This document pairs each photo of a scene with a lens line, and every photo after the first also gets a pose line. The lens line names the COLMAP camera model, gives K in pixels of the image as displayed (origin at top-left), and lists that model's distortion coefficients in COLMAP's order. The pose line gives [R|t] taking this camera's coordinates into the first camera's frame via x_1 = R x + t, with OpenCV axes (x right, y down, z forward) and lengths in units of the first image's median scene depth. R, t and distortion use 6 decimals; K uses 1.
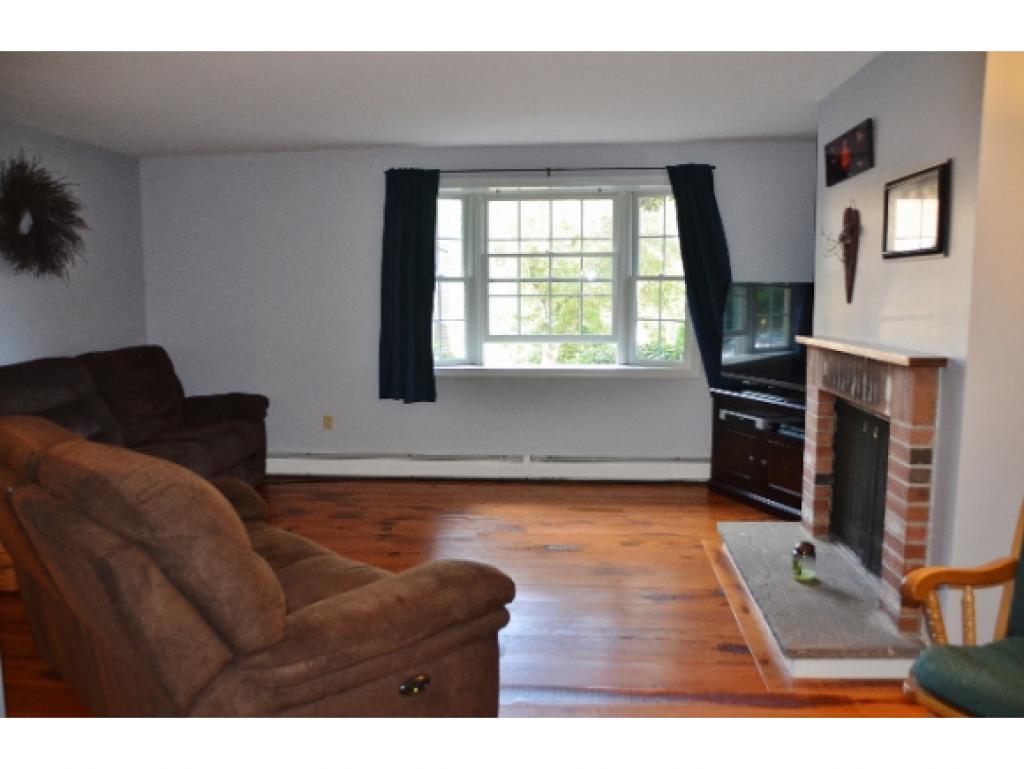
lens RADIAL K [[834.6, 0, 507.6], [0, 834.6, 399.0], [0, 0, 1]] dist [-0.172657, 0.190089]
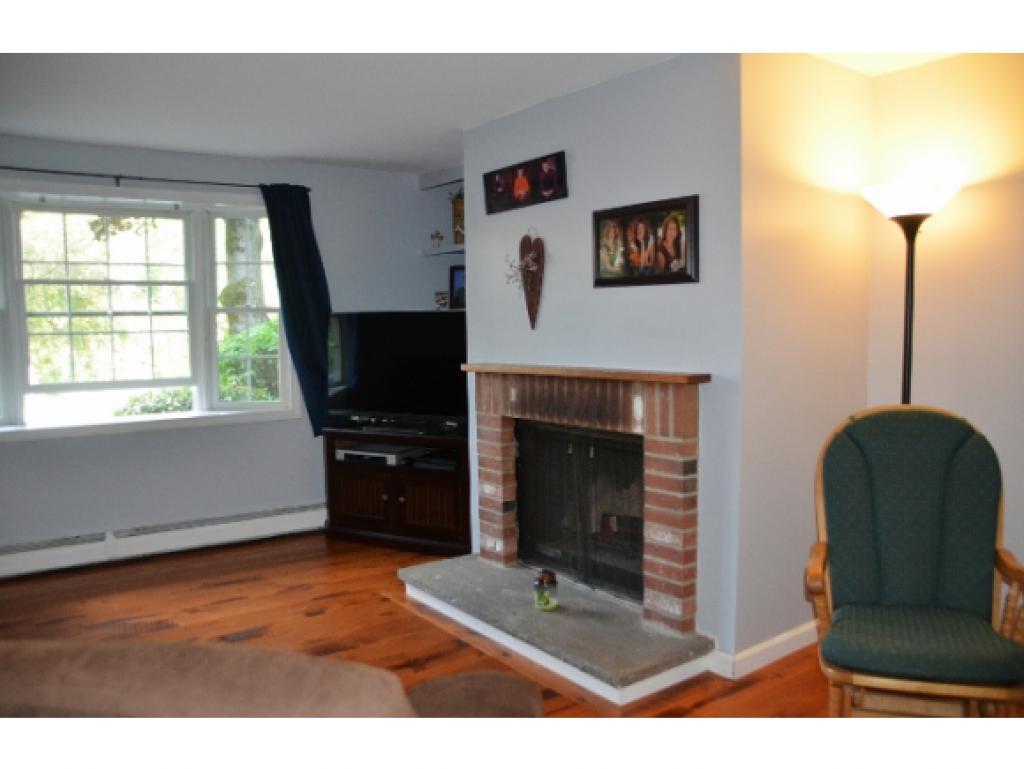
lens RADIAL K [[834.6, 0, 507.6], [0, 834.6, 399.0], [0, 0, 1]] dist [-0.172657, 0.190089]
pose [[0.754963, -0.063016, 0.652732, -0.224417], [0.093318, 0.995566, -0.011819, -0.016898], [-0.649093, 0.069835, 0.757496, 0.187823]]
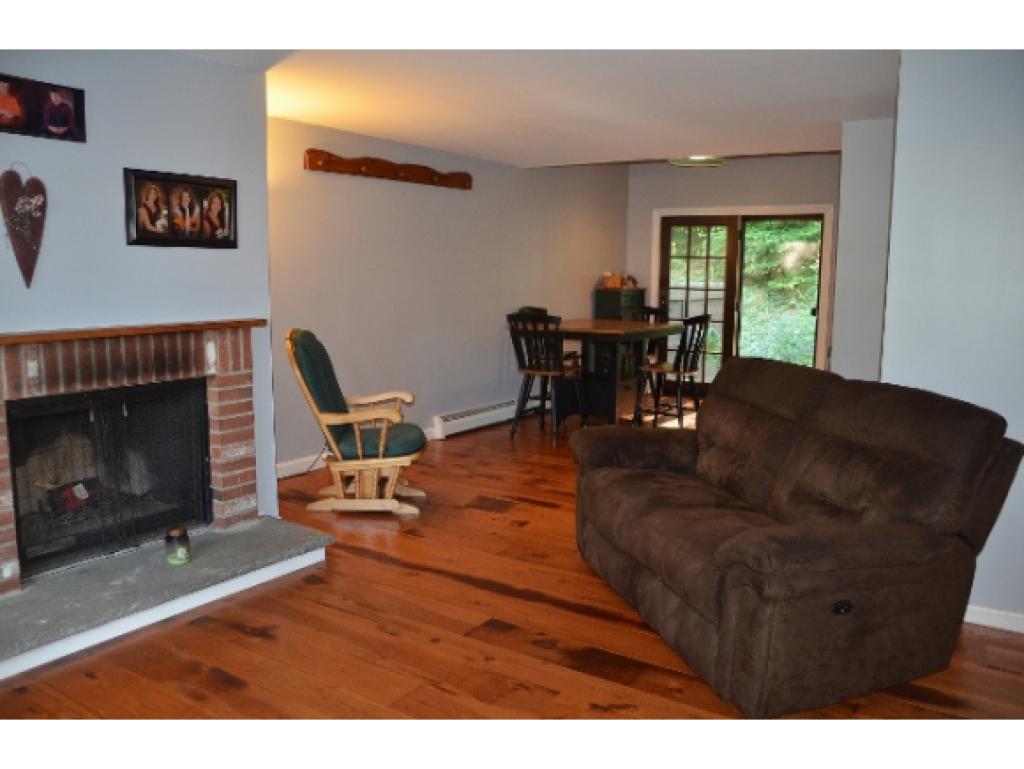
lens RADIAL K [[834.6, 0, 507.6], [0, 834.6, 399.0], [0, 0, 1]] dist [-0.172657, 0.190089]
pose [[-0.883877, -0.070147, 0.462429, -0.319880], [0.057721, 0.964773, 0.256675, -0.149566], [-0.464144, 0.253561, -0.848692, 1.176343]]
